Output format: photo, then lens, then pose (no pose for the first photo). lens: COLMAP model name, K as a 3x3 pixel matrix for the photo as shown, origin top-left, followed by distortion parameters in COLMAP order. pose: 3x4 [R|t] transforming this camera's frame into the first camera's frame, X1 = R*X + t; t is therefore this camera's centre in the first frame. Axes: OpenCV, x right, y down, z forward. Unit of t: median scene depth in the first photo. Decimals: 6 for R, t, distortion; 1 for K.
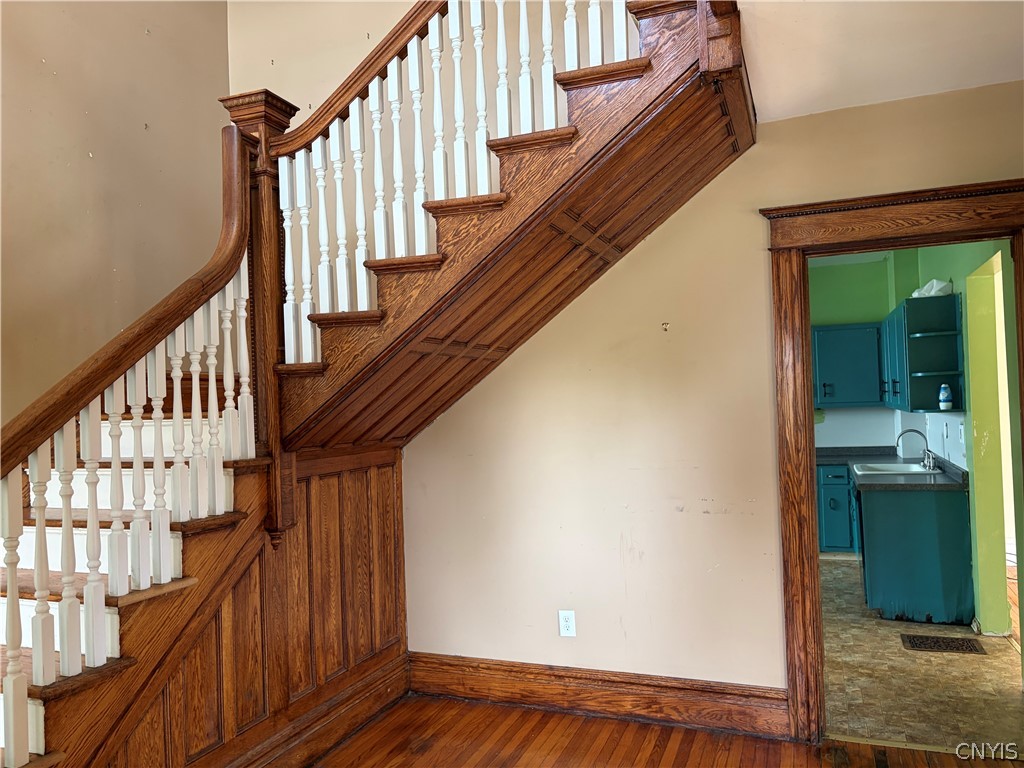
lens RADIAL K [[773.6, 0, 512.6], [0, 773.6, 387.7], [0, 0, 1]] dist [0.045660, -0.045600]
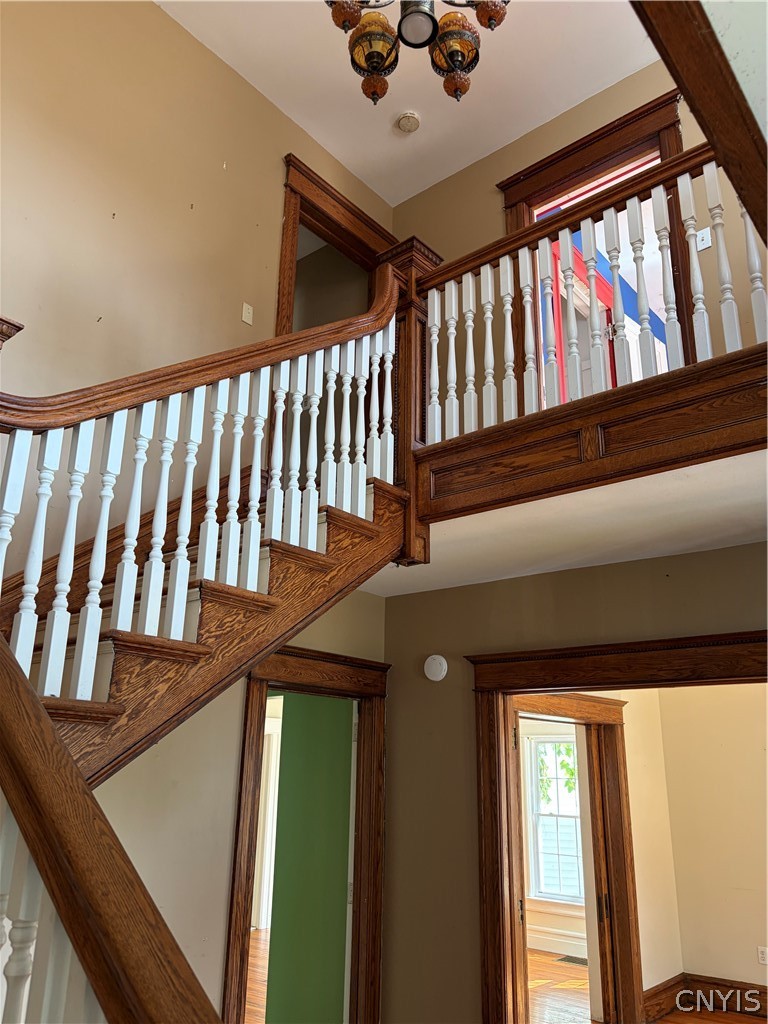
lens RADIAL K [[773.6, 0, 377.2], [0, 773.6, 518.8], [0, 0, 1]] dist [0.045660, -0.045600]
pose [[0.319505, 0.334165, 0.886707, -0.785298], [-0.048374, 0.940287, -0.336927, -0.033783], [-0.946349, 0.064756, 0.316592, 0.563831]]
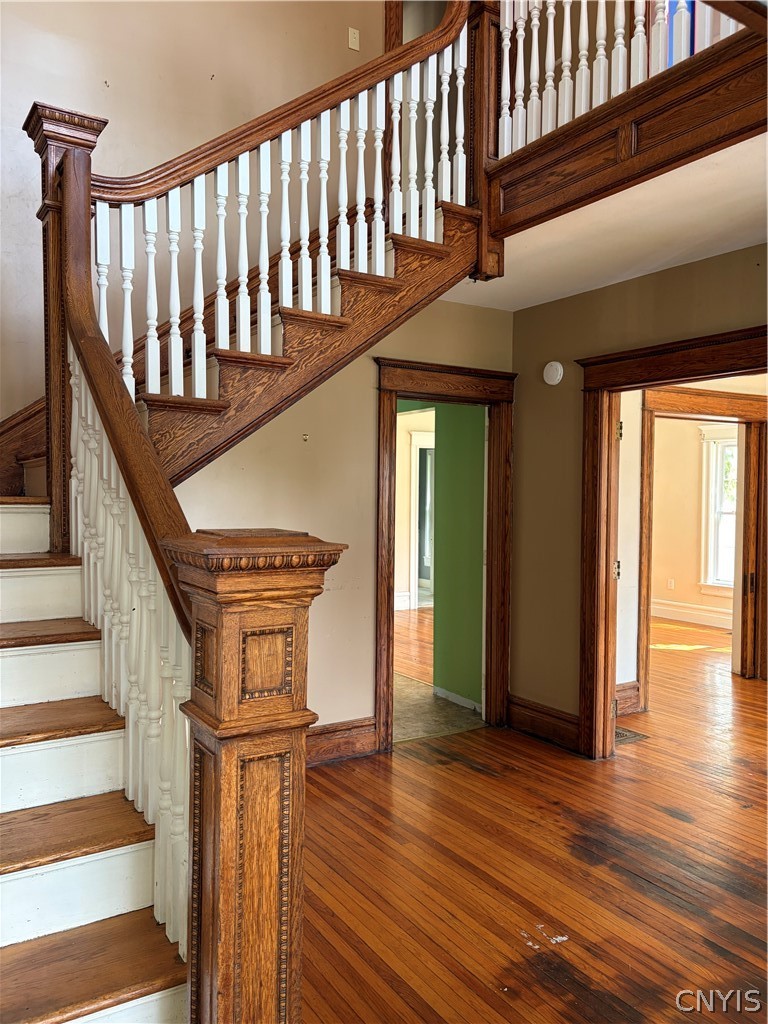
lens RADIAL K [[773.6, 0, 382.6], [0, 773.6, 508.3], [0, 0, 1]] dist [0.045660, -0.045600]
pose [[0.584449, 0.021305, 0.811150, -0.875375], [-0.042207, 0.999100, 0.004170, 0.024869], [-0.810332, -0.036674, 0.584823, 0.257854]]
